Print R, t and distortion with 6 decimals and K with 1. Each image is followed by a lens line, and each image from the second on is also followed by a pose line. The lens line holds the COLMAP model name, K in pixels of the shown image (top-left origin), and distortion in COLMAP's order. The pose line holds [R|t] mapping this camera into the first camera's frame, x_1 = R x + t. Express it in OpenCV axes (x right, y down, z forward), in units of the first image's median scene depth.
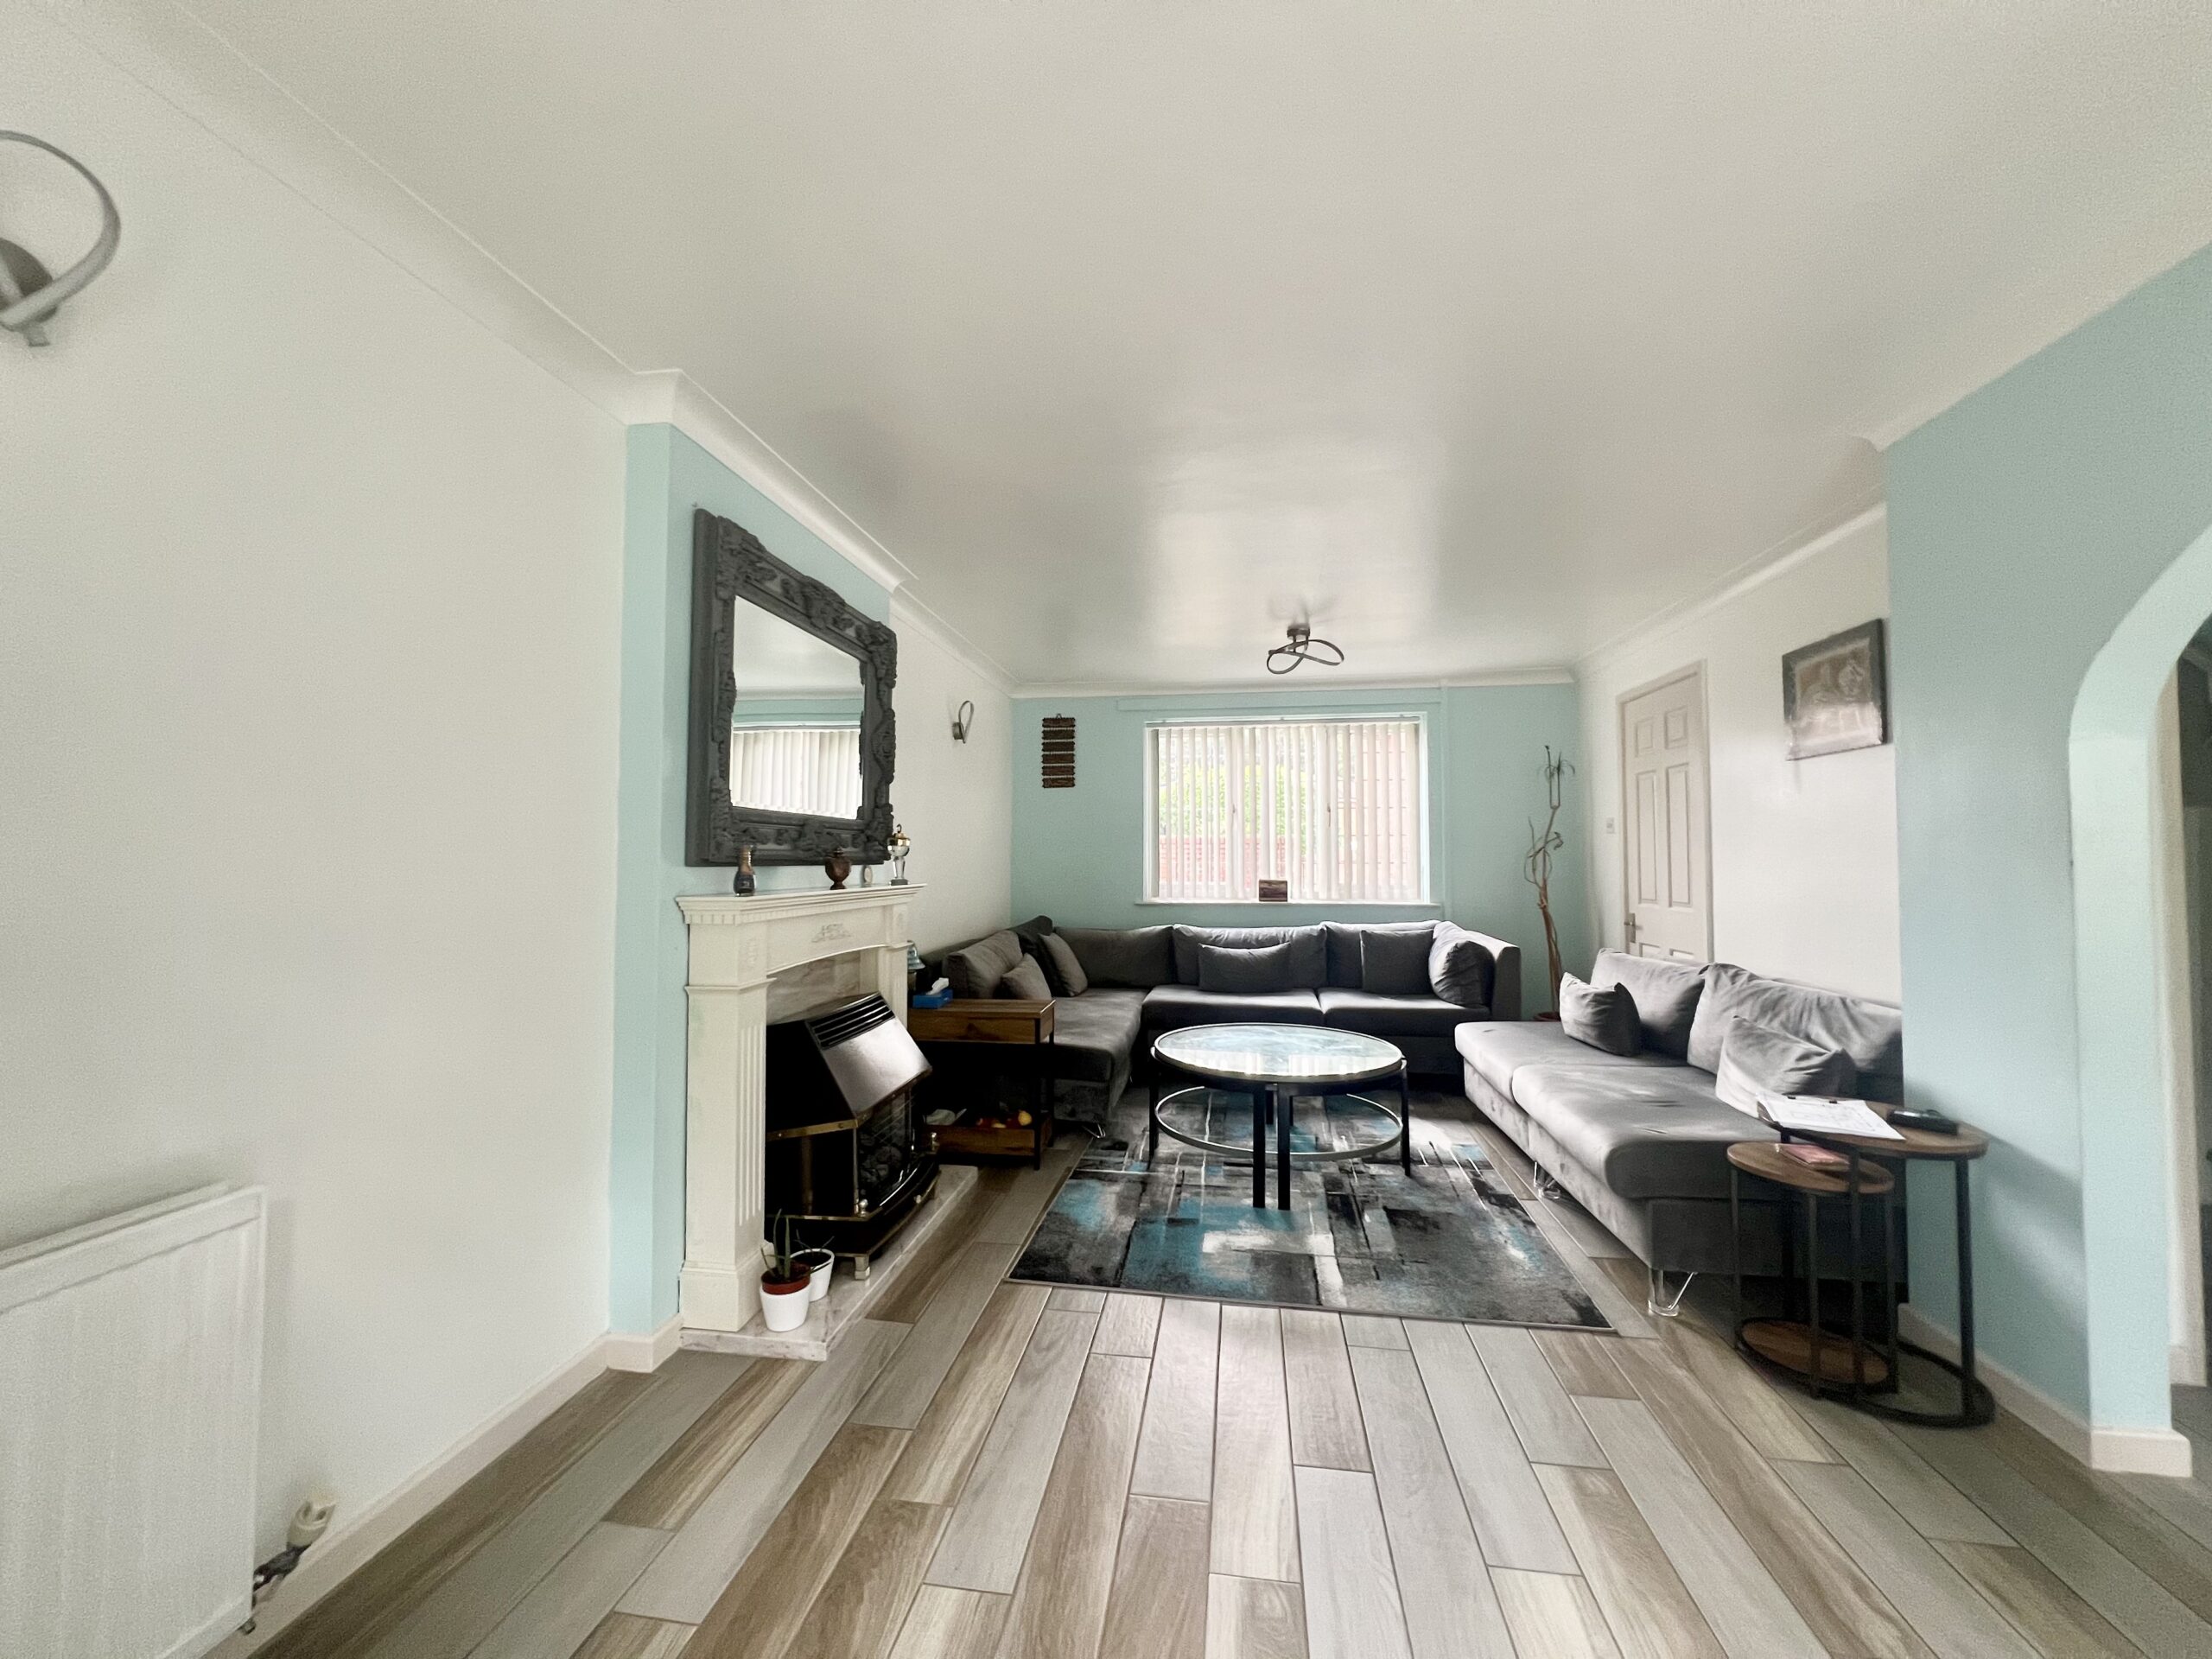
lens RADIAL K [[885.4, 0, 1106.3], [0, 885.4, 824.8], [0, 0, 1]] dist [0.004234, -0.000589]
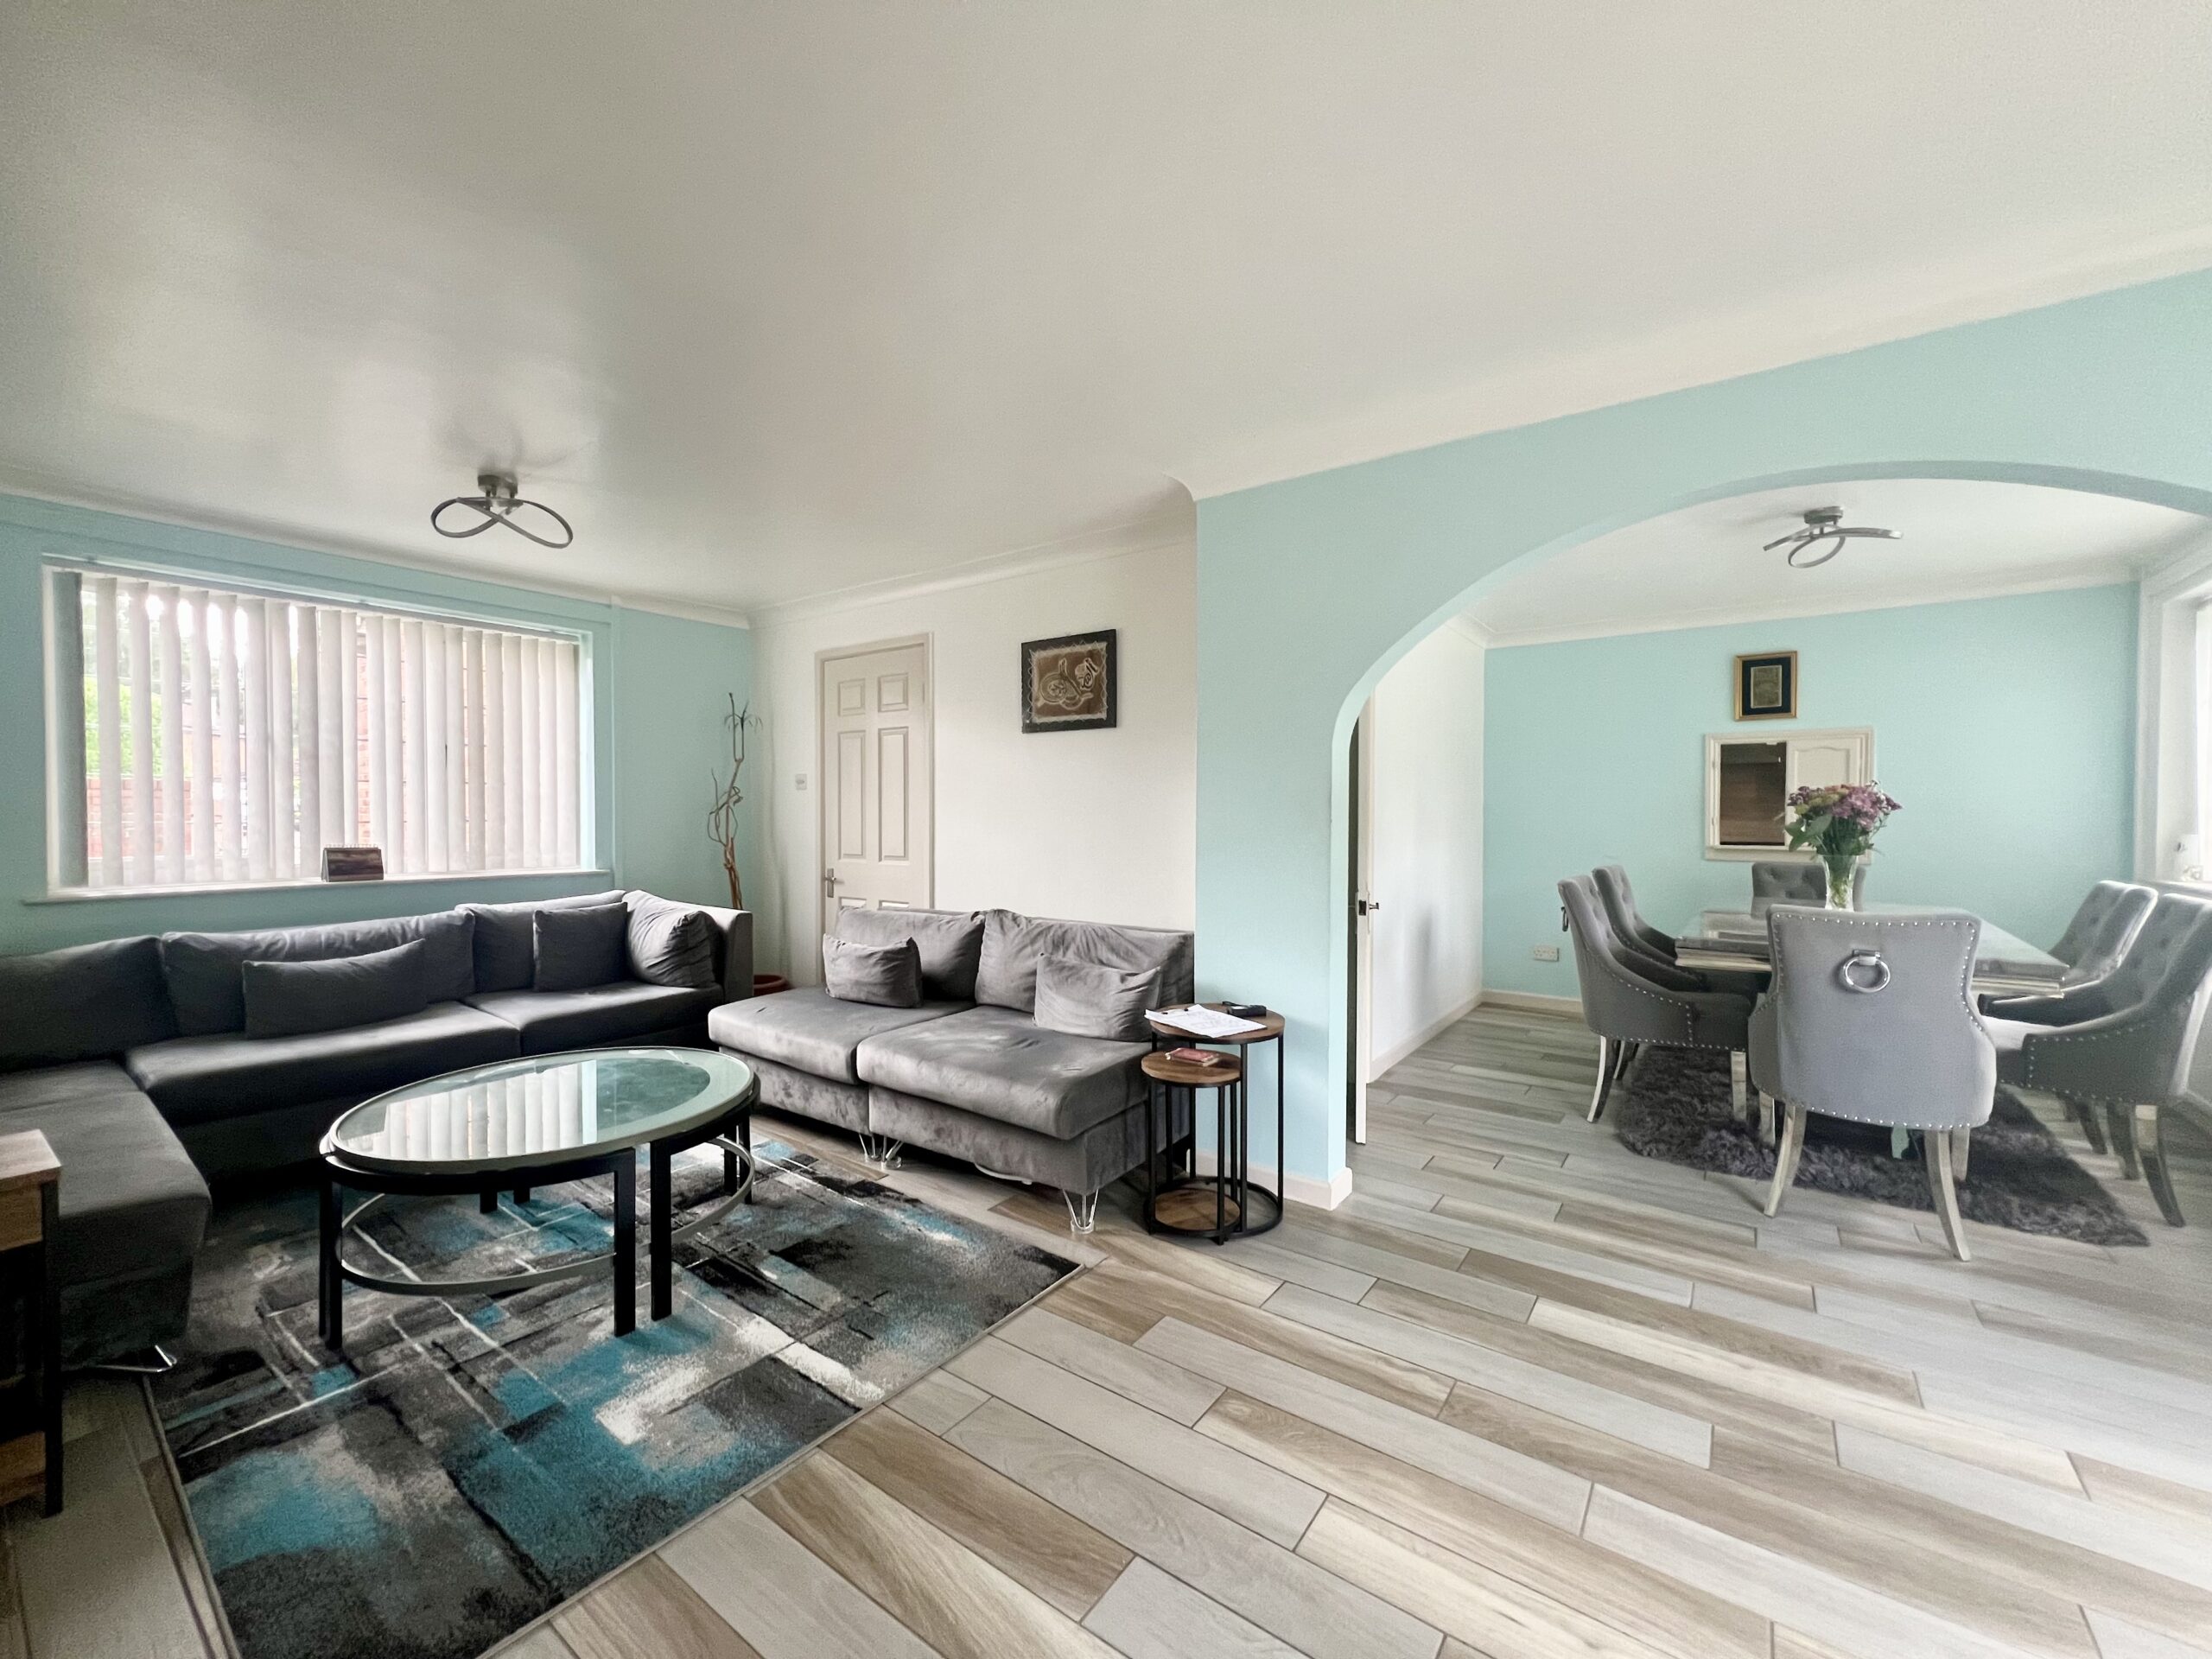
lens RADIAL K [[889.8, 0, 1086.2], [0, 889.8, 827.5], [0, 0, 1]] dist [-0.002162, 0.001154]
pose [[0.463299, -0.014492, 0.886084, -0.242306], [-0.036516, 0.998705, 0.035427, 0.007593], [-0.885450, -0.048769, 0.462170, 0.363813]]
